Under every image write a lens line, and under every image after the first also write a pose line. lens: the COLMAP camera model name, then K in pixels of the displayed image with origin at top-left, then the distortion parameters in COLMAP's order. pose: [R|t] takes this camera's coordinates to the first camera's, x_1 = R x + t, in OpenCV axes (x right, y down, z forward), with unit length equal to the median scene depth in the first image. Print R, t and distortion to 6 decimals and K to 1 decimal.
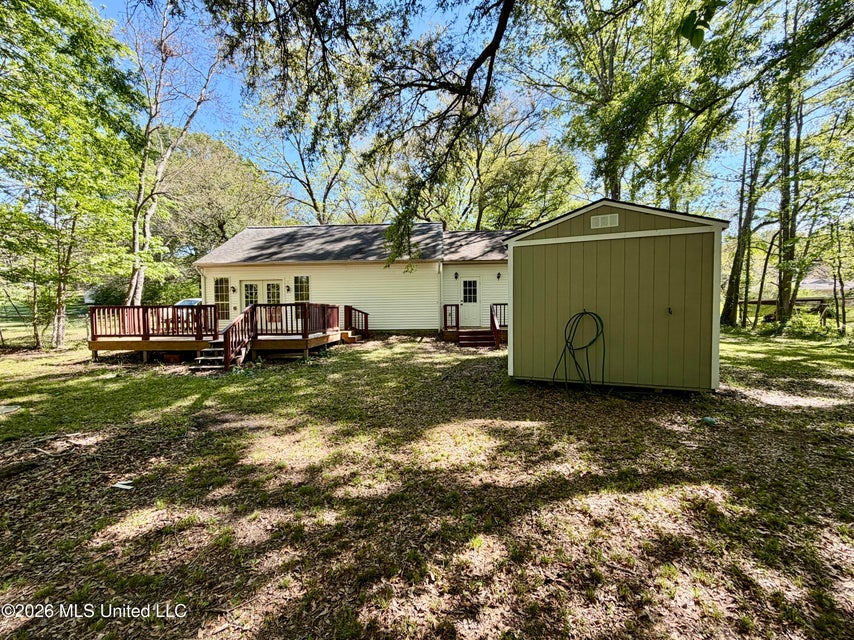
lens RADIAL K [[343.7, 0, 427.0], [0, 343.7, 320.0], [0, 0, 1]] dist [-0.000229, -0.000108]
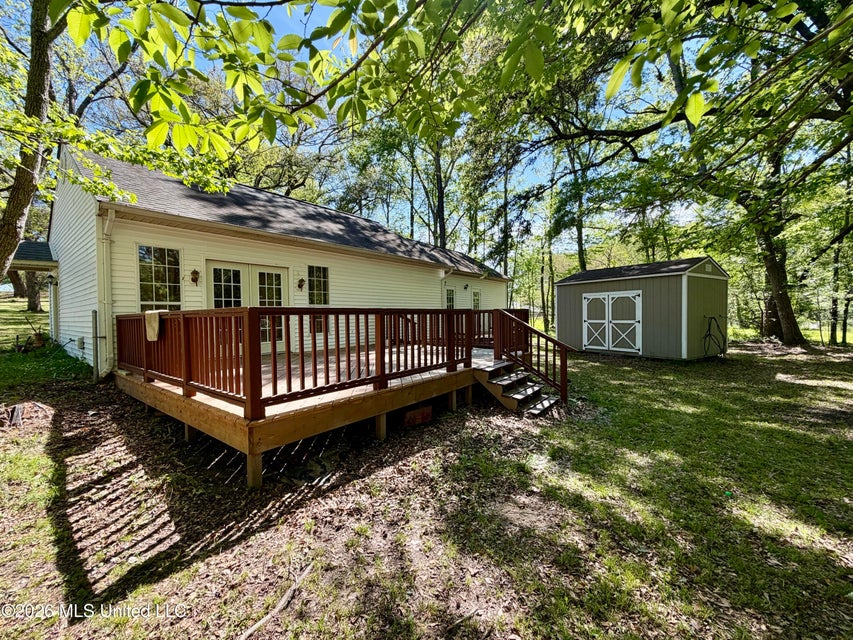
lens RADIAL K [[343.3, 0, 426.5], [0, 343.3, 320.0], [0, 0, 1]] dist [-0.000229, -0.000108]
pose [[0.576158, -0.013634, 0.817225, -0.766183], [0.024601, 0.999697, -0.000665, -0.020689], [-0.816968, 0.020488, 0.576319, 0.461684]]
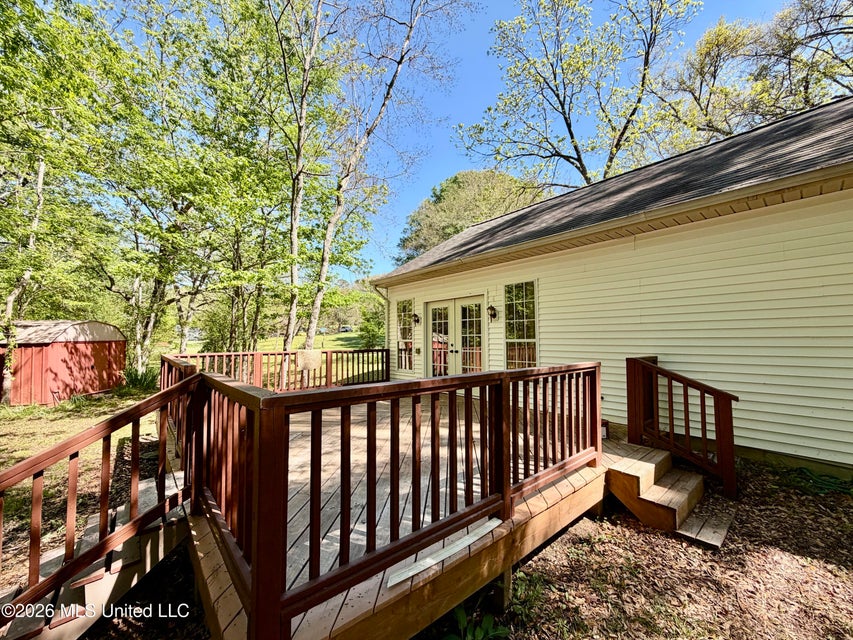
lens RADIAL K [[343.3, 0, 426.5], [0, 343.3, 320.0], [0, 0, 1]] dist [-0.000229, -0.000108]
pose [[0.686690, -0.035911, -0.726062, -0.130660], [-0.020138, 0.997456, -0.068380, -0.047422], [0.726671, 0.061577, 0.684220, 0.615090]]
